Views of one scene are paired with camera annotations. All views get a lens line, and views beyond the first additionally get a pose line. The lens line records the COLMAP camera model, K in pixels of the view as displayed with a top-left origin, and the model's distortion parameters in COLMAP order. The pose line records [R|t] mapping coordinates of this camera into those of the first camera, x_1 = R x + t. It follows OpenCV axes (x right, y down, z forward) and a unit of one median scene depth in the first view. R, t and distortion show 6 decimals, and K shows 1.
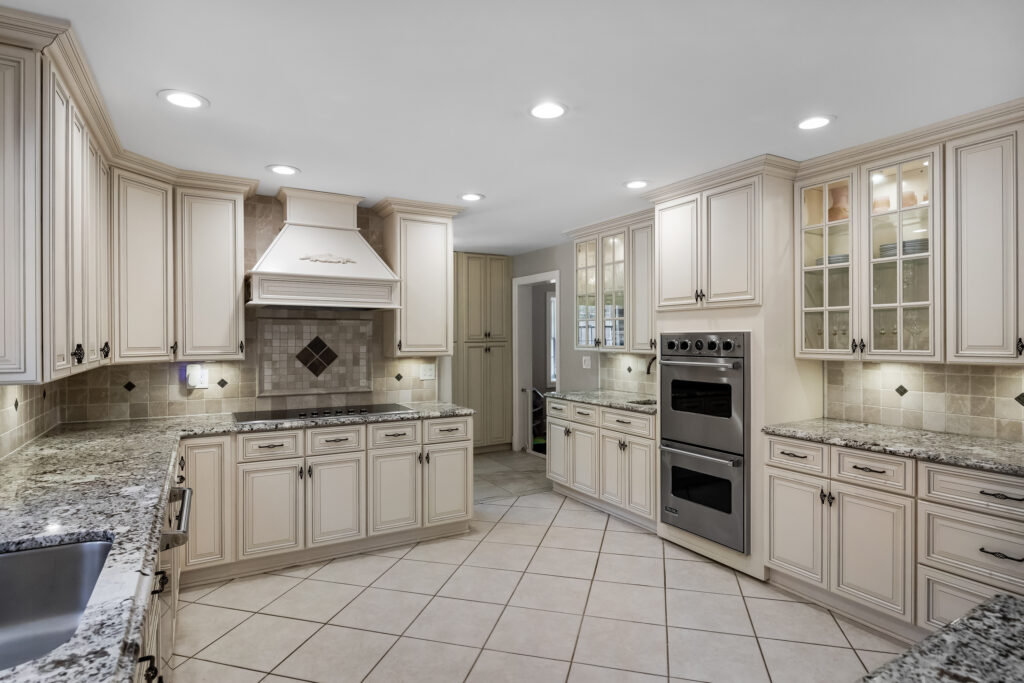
lens RADIAL K [[548.1, 0, 516.8], [0, 548.1, 340.3], [0, 0, 1]] dist [-0.007526, -0.001663]
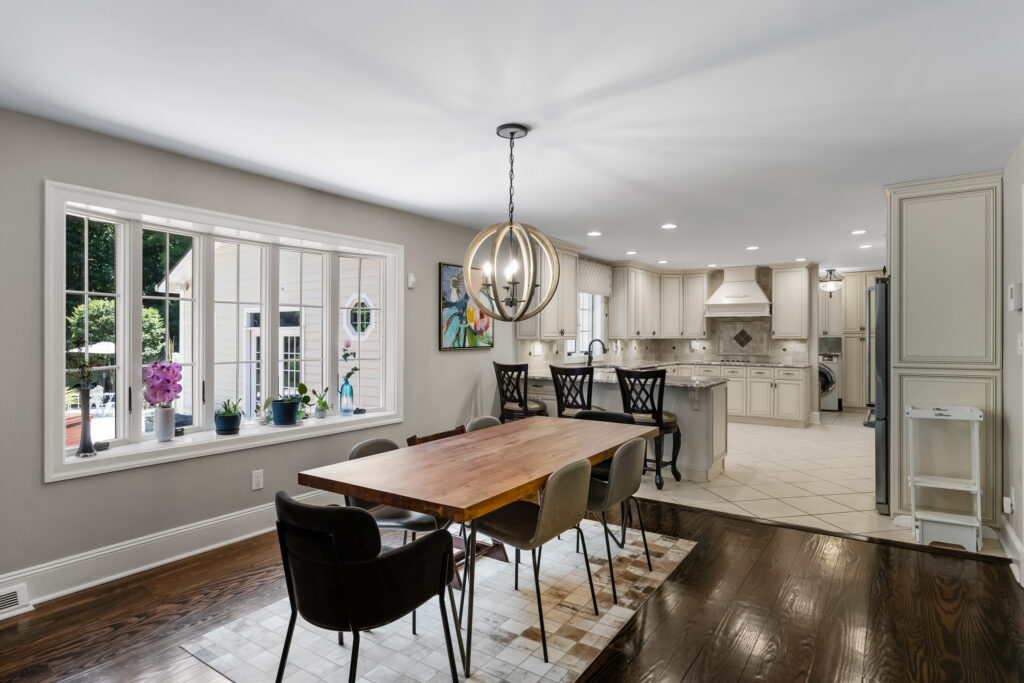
lens RADIAL K [[548.1, 0, 515.1], [0, 548.1, 337.2], [0, 0, 1]] dist [-0.007526, -0.001663]
pose [[0.425577, 0.002395, -0.904919, 1.306842], [-0.006074, 0.999982, -0.000210, 0.032405], [0.904902, 0.005586, 0.425583, -0.814675]]
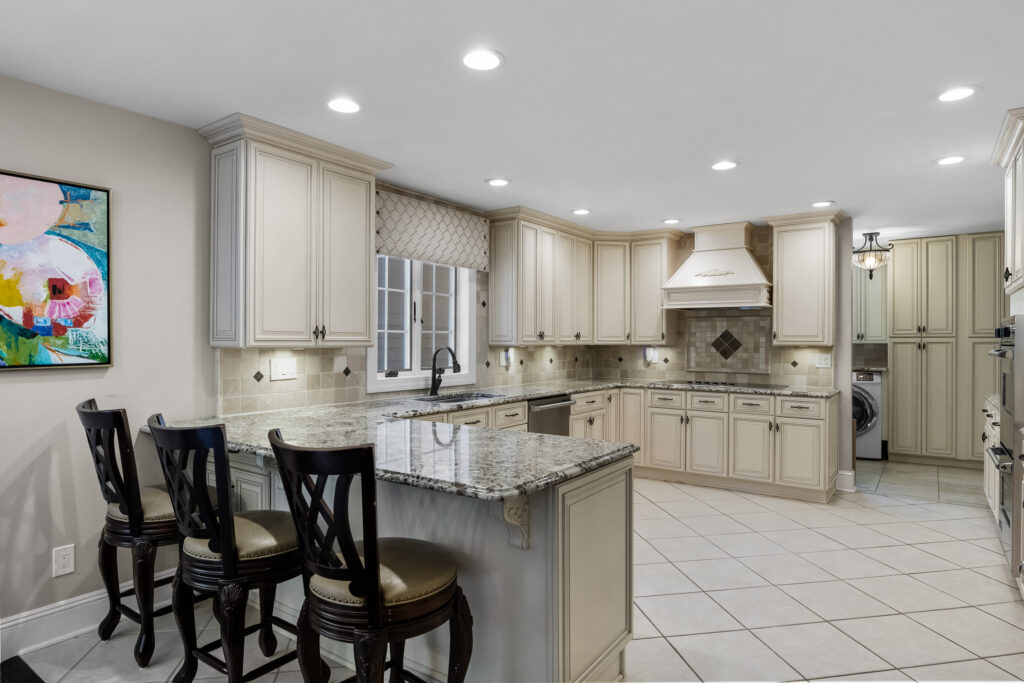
lens RADIAL K [[583.7, 0, 515.5], [0, 583.7, 340.1], [0, 0, 1]] dist [-0.013313, 0.000662]
pose [[0.418347, 0.000116, -0.908287, 0.752003], [-0.007553, 0.999966, -0.003351, 0.028620], [0.908256, 0.008263, 0.418333, -0.073892]]
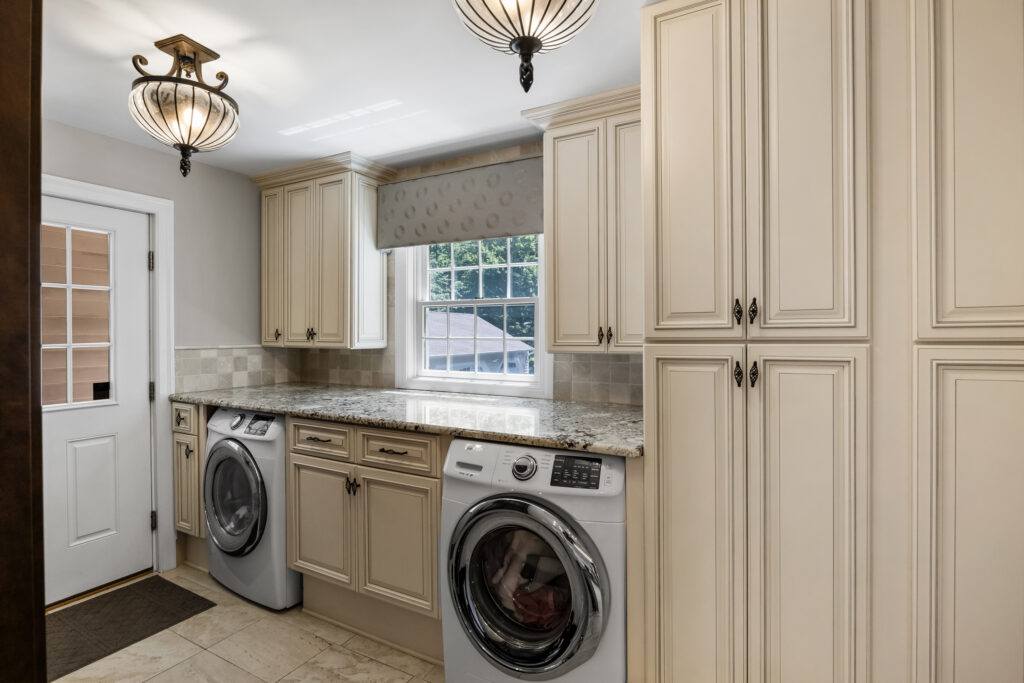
lens RADIAL K [[514.7, 0, 513.7], [0, 514.7, 337.7], [0, 0, 1]] dist [-0.004061, -0.000308]
pose [[0.521928, 0.001354, -0.852989, 0.037180], [-0.001235, 0.999999, 0.000832, 0.005597], [0.852989, 0.000620, 0.521929, 1.205730]]
